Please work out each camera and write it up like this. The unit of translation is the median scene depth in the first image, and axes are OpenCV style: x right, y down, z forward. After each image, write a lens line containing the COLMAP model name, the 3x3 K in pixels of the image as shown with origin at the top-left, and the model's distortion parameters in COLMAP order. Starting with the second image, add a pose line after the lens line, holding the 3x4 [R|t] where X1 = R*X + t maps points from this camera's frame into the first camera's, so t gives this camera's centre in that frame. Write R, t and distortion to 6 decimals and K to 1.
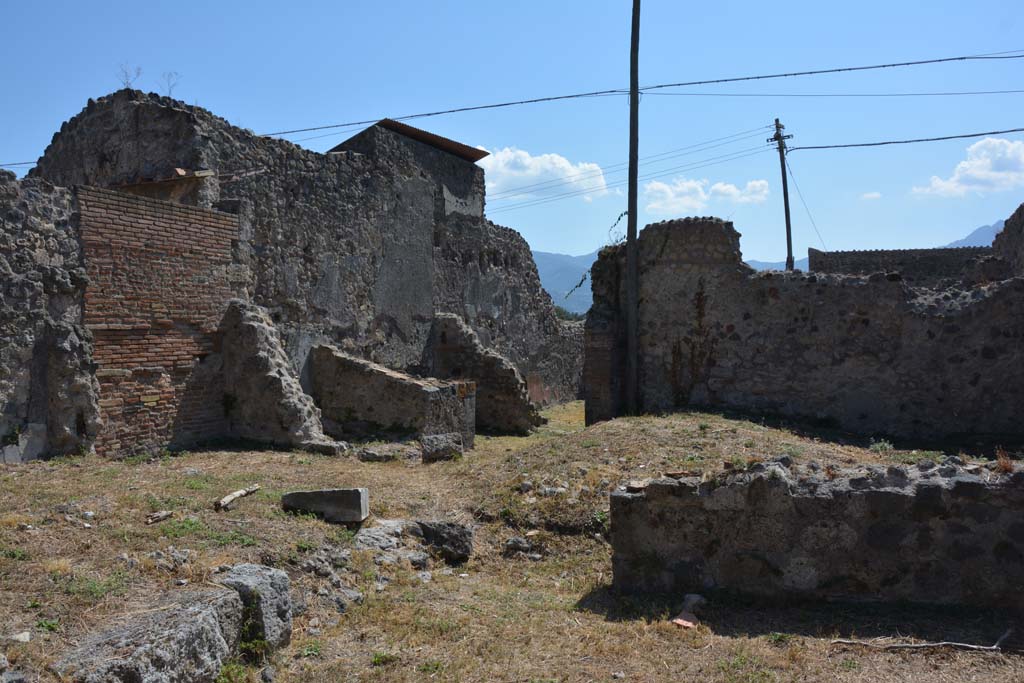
lens RADIAL K [[660.9, 0, 512.6], [0, 660.9, 336.6], [0, 0, 1]] dist [-0.007868, -0.000742]
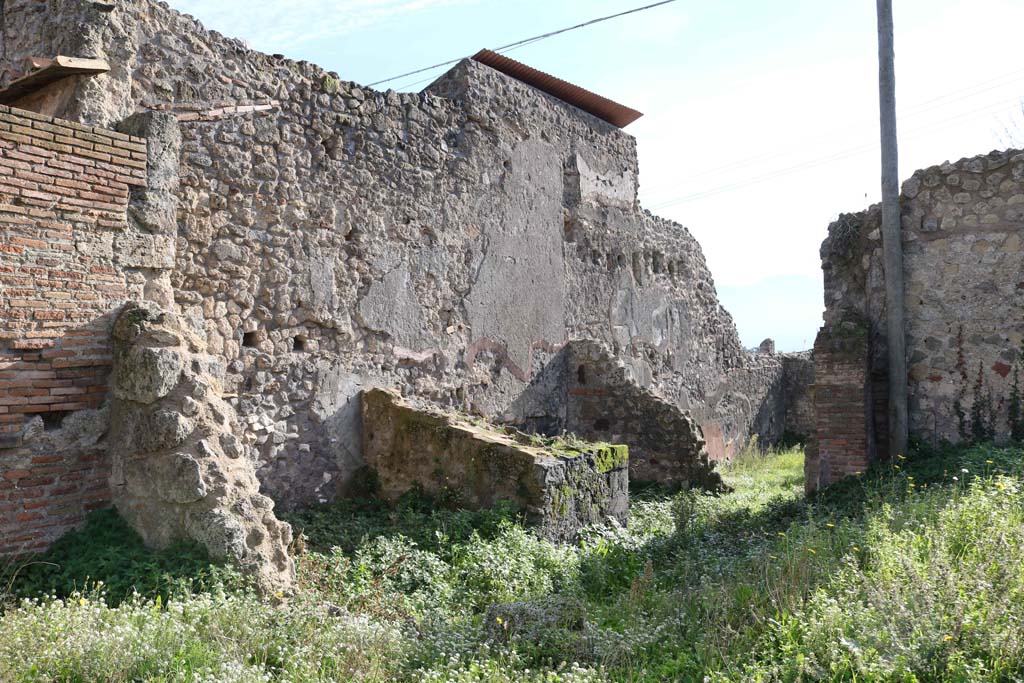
lens RADIAL K [[847.7, 0, 504.3], [0, 847.7, 351.5], [0, 0, 1]] dist [-0.121432, 0.008928]
pose [[0.978755, -0.023418, -0.203691, -0.007544], [0.018010, 0.999435, -0.028365, 0.002716], [0.204240, 0.024094, 0.978624, 0.224772]]
